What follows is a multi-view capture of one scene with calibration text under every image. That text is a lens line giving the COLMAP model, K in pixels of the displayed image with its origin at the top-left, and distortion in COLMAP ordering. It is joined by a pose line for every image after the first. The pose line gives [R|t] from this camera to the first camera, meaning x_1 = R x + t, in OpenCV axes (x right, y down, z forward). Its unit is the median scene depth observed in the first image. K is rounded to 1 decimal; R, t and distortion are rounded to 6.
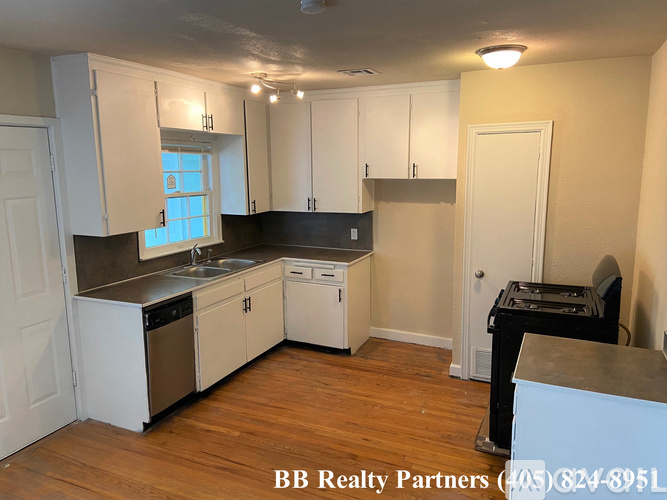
lens RADIAL K [[500.8, 0, 333.5], [0, 500.8, 250.0], [0, 0, 1]] dist [0.108747, -0.121294]
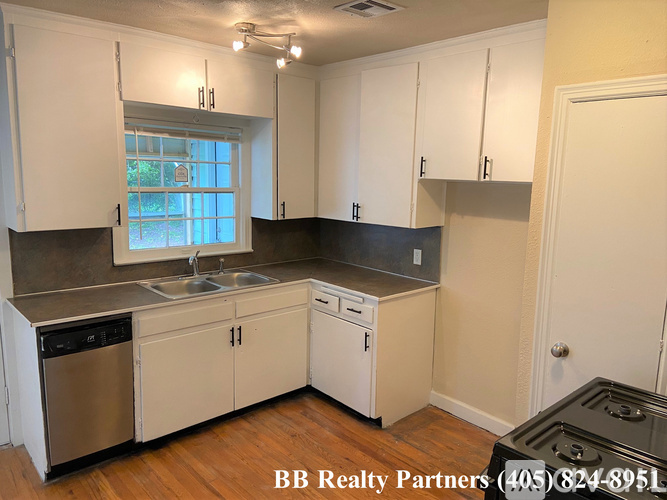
lens RADIAL K [[500.8, 0, 333.5], [0, 500.8, 250.0], [0, 0, 1]] dist [0.108747, -0.121294]
pose [[0.915621, 0.092041, -0.391365, 0.236652], [-0.098306, 0.995148, 0.004045, -0.036493], [0.389838, 0.034770, 0.920227, 0.326201]]
